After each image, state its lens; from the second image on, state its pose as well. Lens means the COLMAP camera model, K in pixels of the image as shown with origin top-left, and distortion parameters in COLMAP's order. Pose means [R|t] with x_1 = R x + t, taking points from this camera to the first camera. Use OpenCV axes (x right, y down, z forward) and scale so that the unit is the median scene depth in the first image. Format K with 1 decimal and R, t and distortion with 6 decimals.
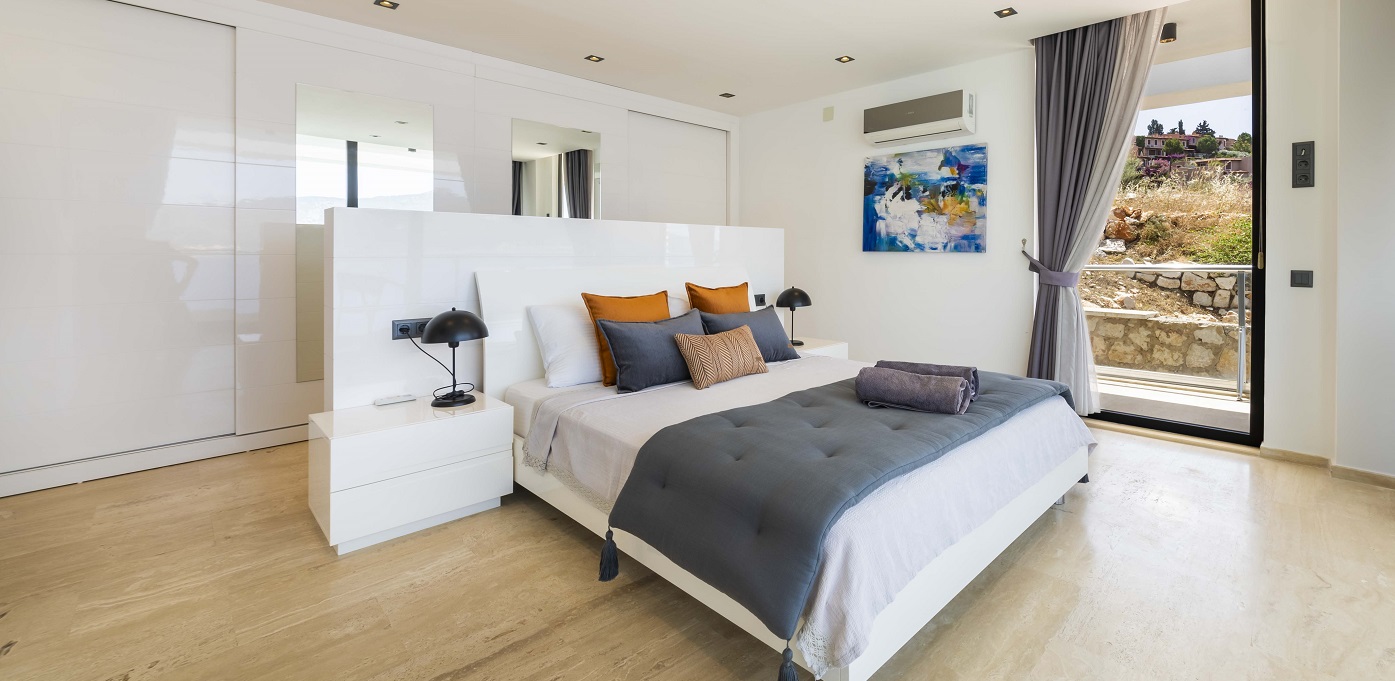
lens RADIAL K [[542.3, 0, 701.5], [0, 542.3, 331.3], [0, 0, 1]] dist [-0.000304, 0.000312]
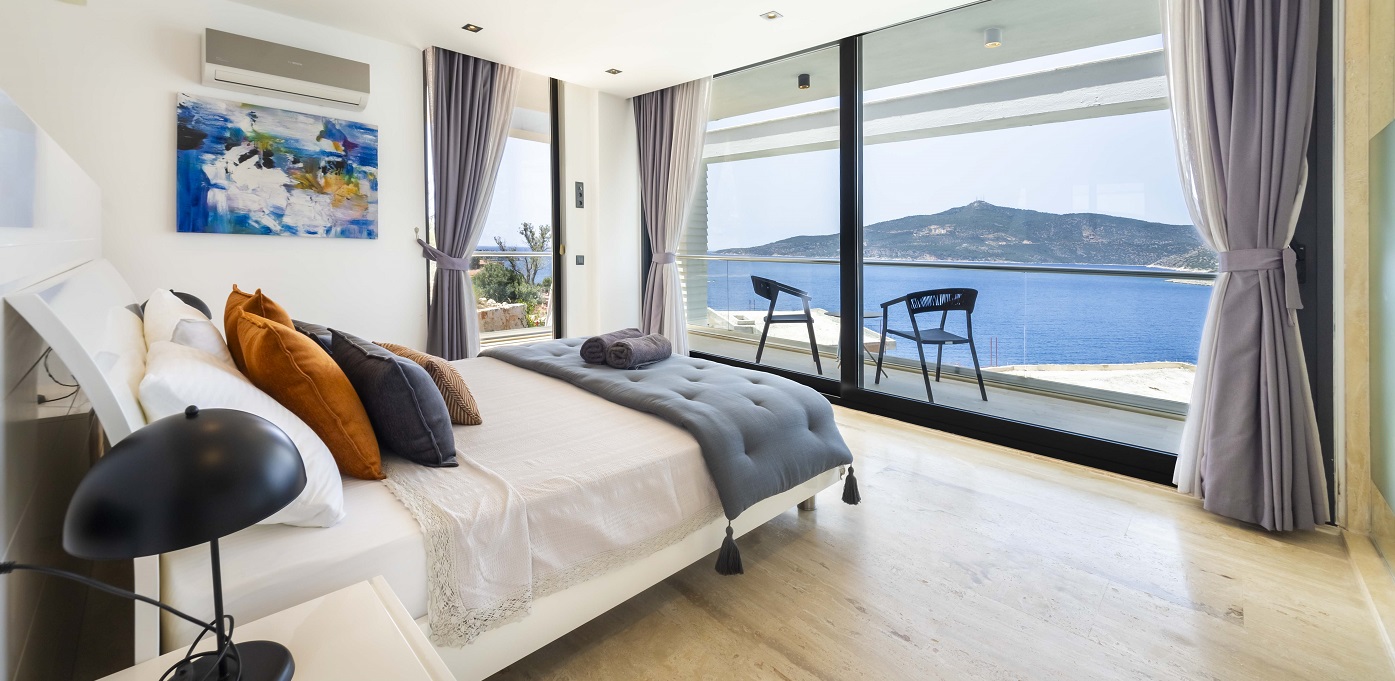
lens RADIAL K [[575.3, 0, 699.6], [0, 575.3, 328.0], [0, 0, 1]] dist [-0.012004, -0.000236]
pose [[-0.047121, -0.135353, 0.989676, -0.514125], [0.116089, 0.983321, 0.140011, -0.063512], [-0.992120, 0.121488, -0.030622, 0.463505]]
